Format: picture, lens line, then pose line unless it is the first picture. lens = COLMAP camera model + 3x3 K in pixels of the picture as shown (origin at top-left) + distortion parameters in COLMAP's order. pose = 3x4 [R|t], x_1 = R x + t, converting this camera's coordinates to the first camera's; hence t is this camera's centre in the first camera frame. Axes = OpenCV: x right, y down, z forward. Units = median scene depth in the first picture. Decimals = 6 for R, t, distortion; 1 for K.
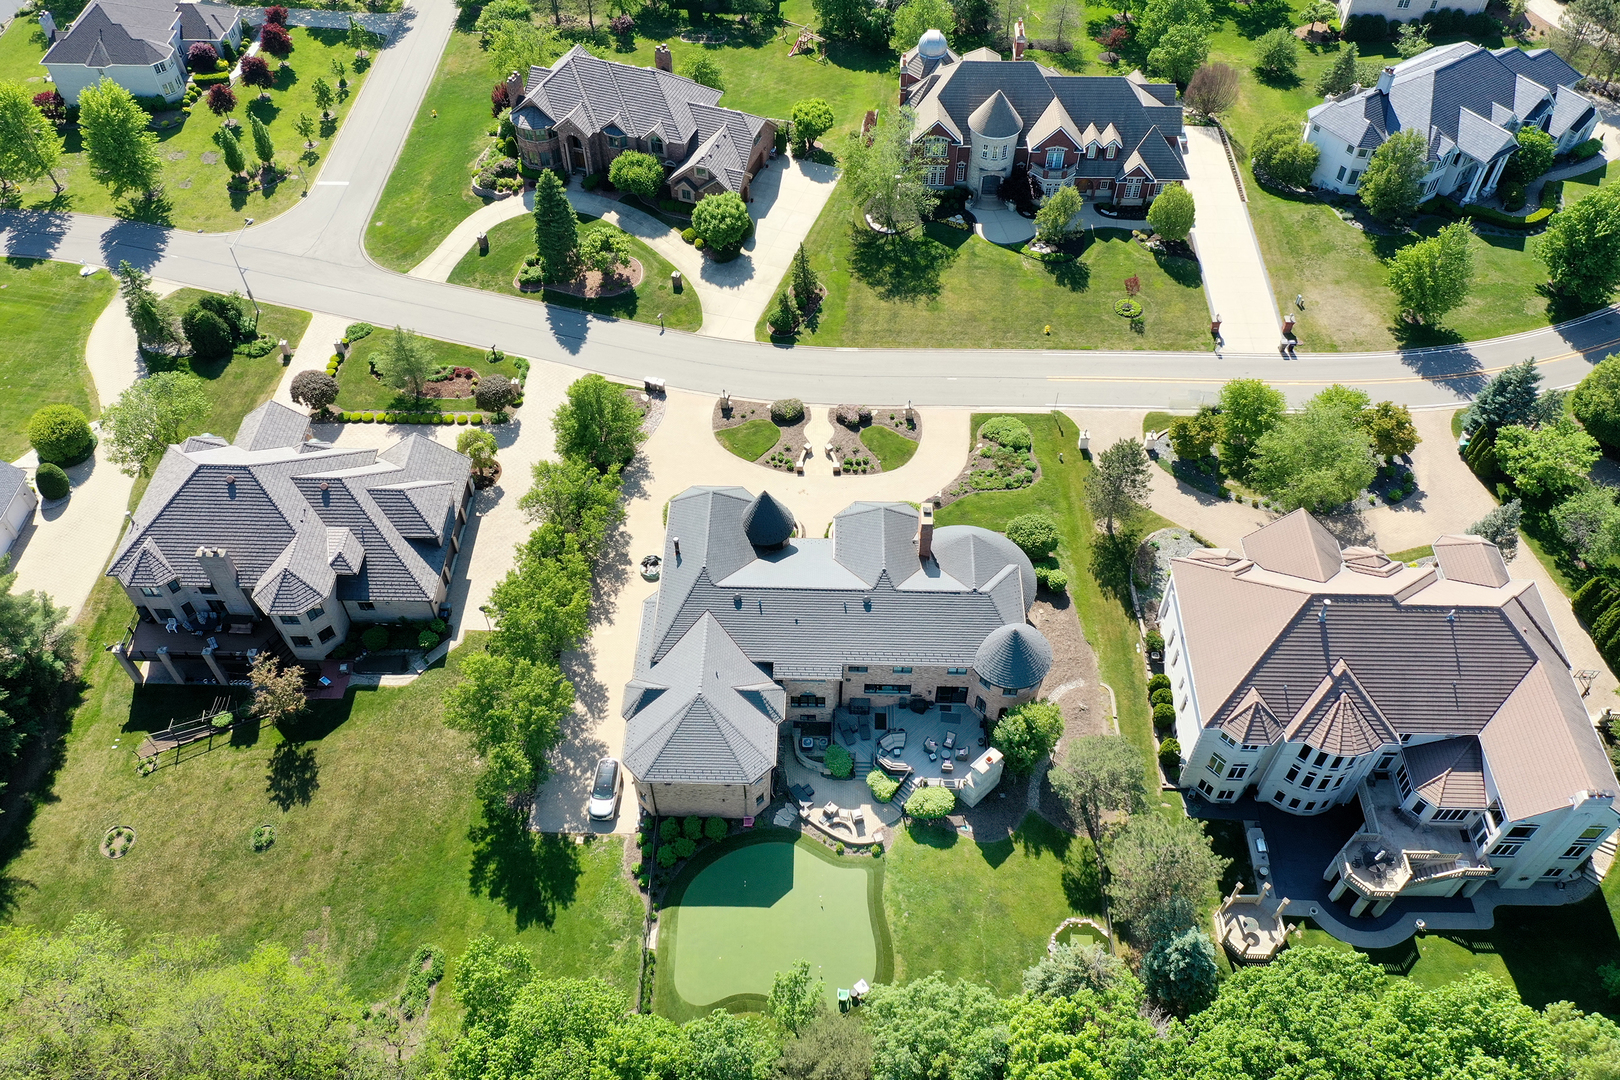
lens RADIAL K [[1271.9, 0, 810.3], [0, 1271.9, 536.9], [0, 0, 1]] dist [0.002701, -0.001923]
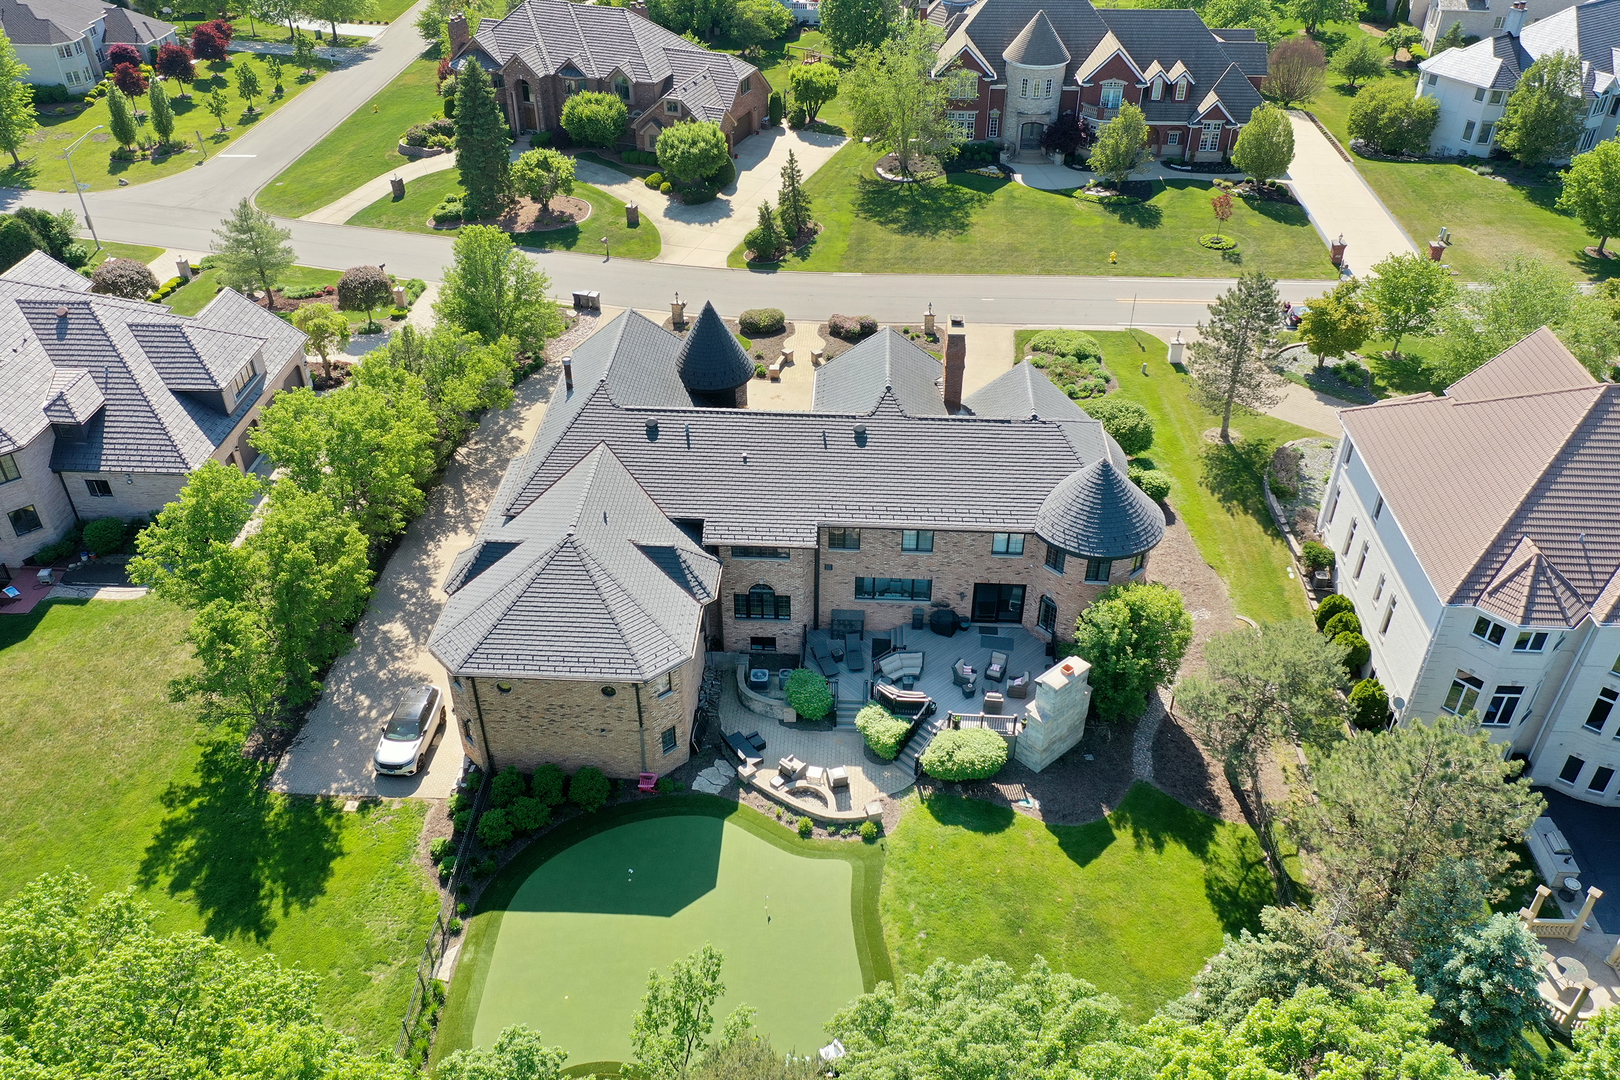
lens RADIAL K [[1271.9, 0, 810.3], [0, 1271.9, 536.9], [0, 0, 1]] dist [0.002701, -0.001923]
pose [[0.999618, 0.018783, -0.020257, 0.030840], [-0.023147, 0.969721, -0.243115, 0.229110], [0.015077, 0.243491, 0.969786, 0.375849]]
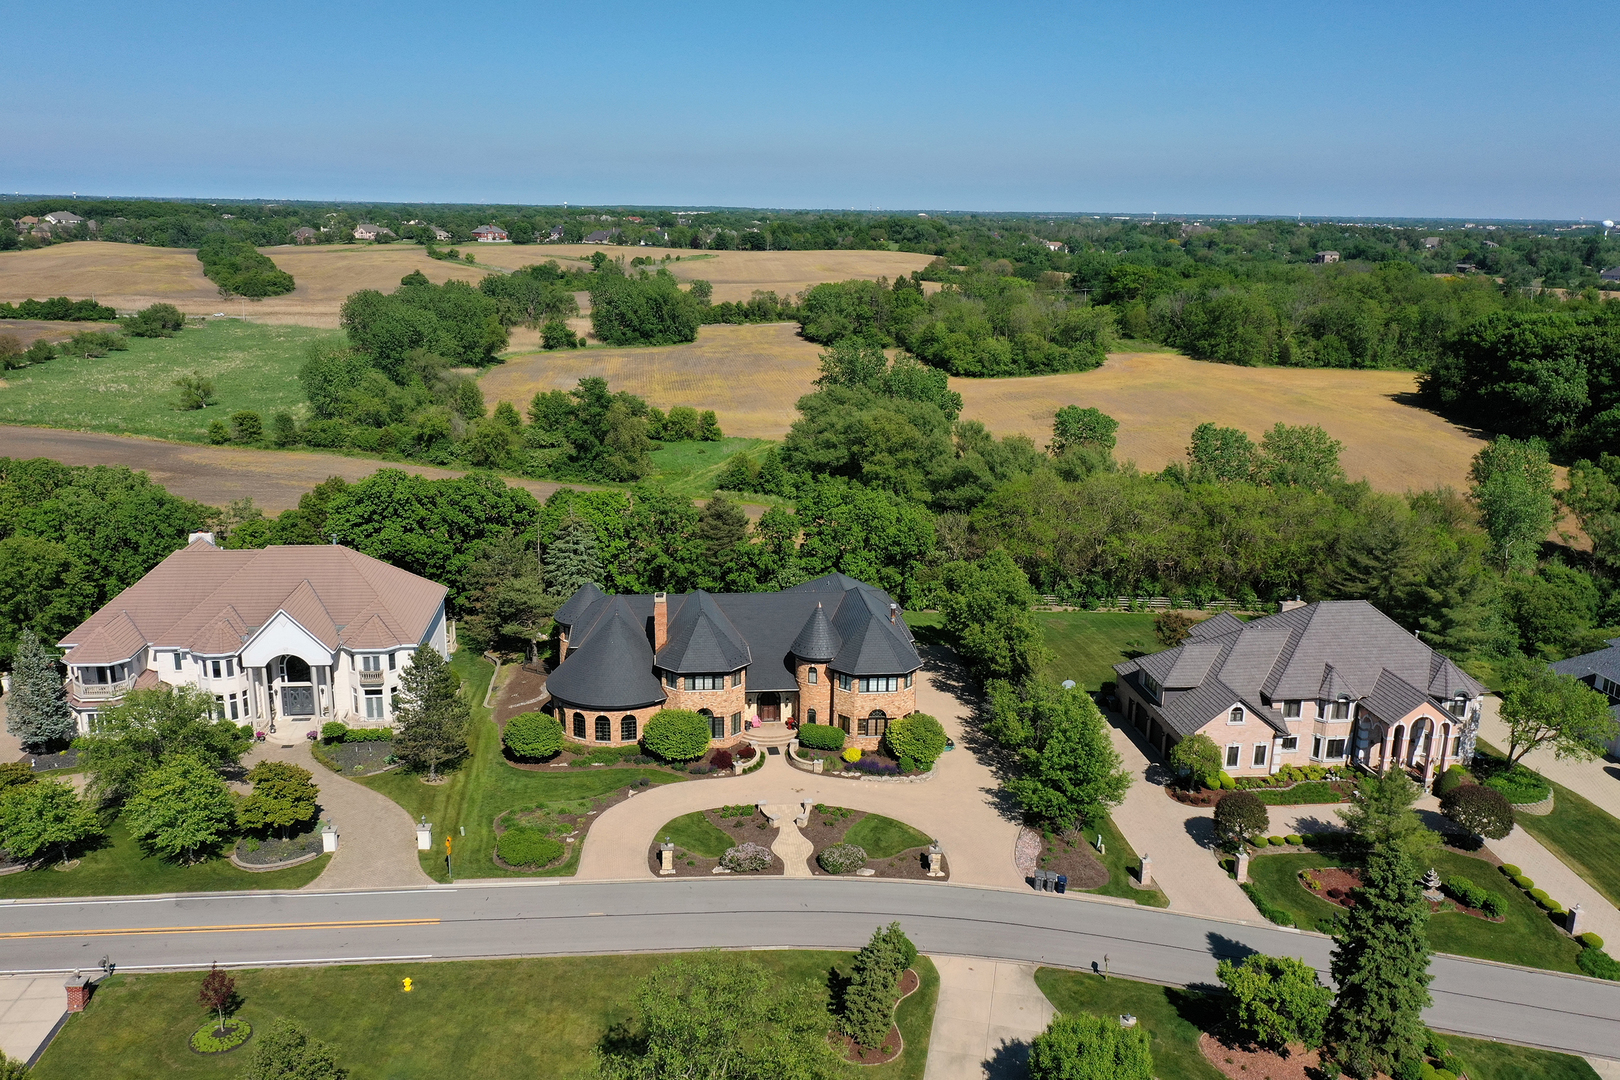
lens RADIAL K [[1264.8, 0, 806.2], [0, 1264.8, 543.3], [0, 0, 1]] dist [0.005833, 0.006176]
pose [[-0.990202, 0.023009, -0.137733, 0.107893], [-0.114608, 0.429598, 0.895718, -0.921880], [0.079779, 0.902727, -0.422752, 1.320025]]
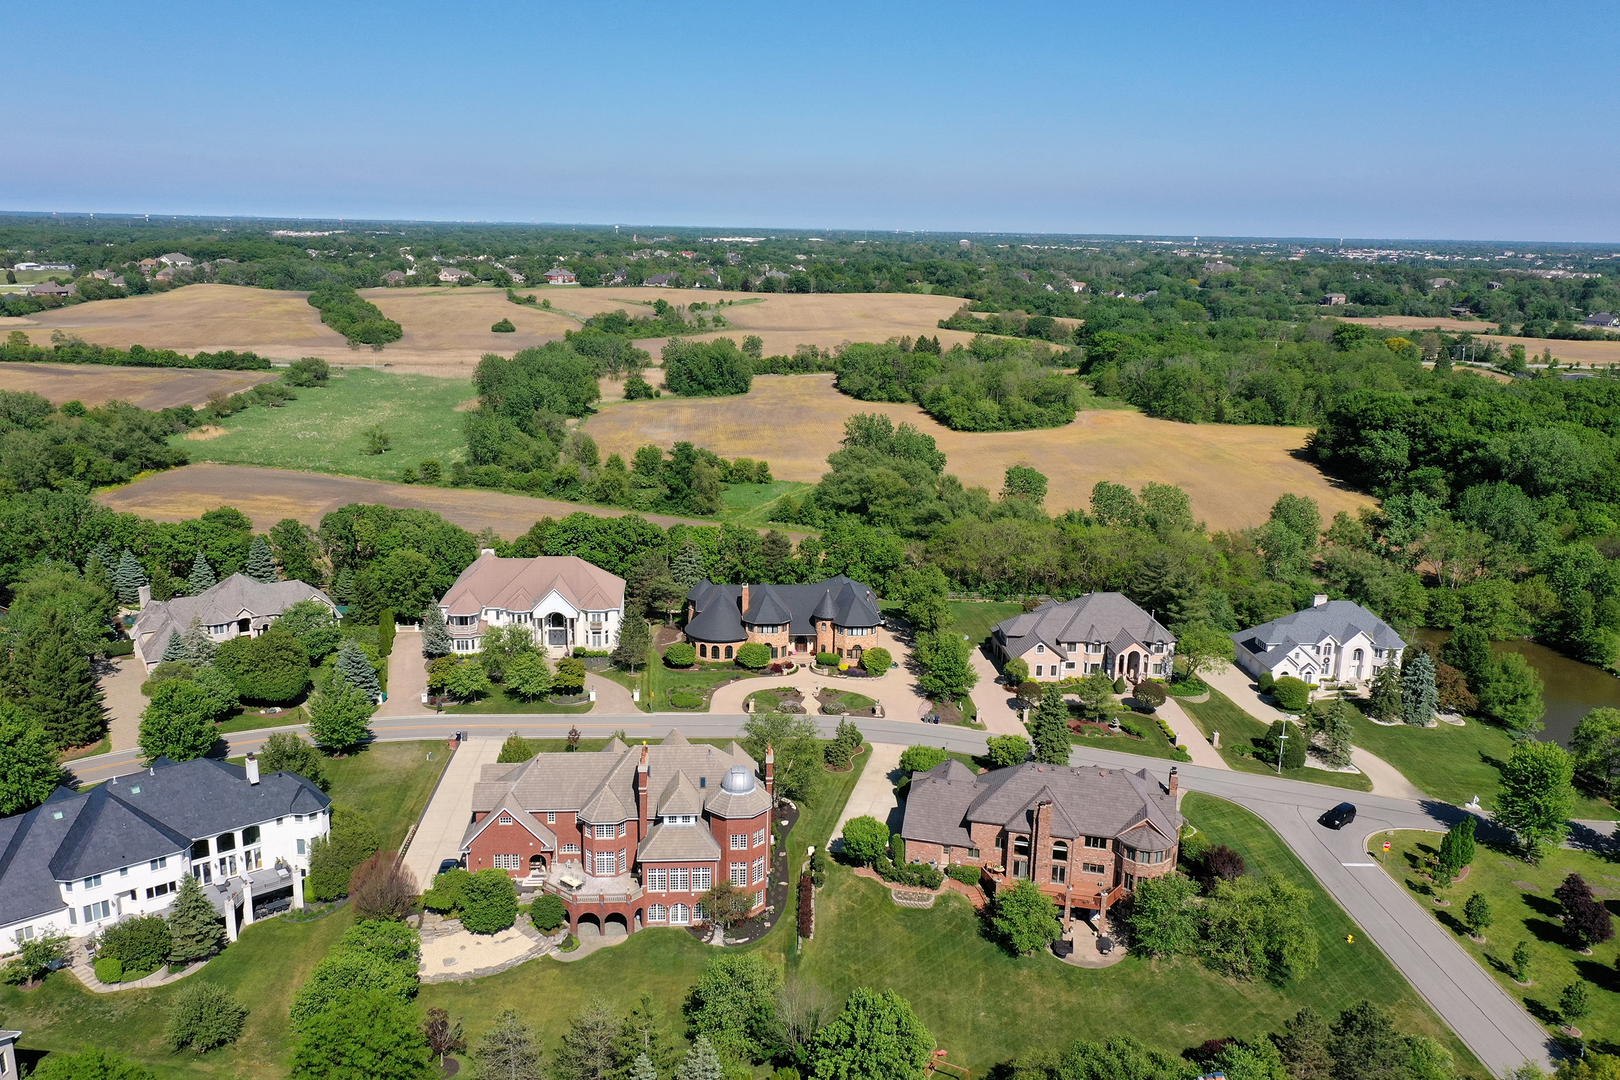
lens RADIAL K [[1264.8, 0, 806.2], [0, 1264.8, 543.3], [0, 0, 1]] dist [0.005833, 0.006176]
pose [[-0.994435, 0.009748, -0.104903, 0.192073], [-0.089890, 0.440833, 0.893077, -1.726806], [0.054950, 0.897536, -0.437504, 1.704790]]
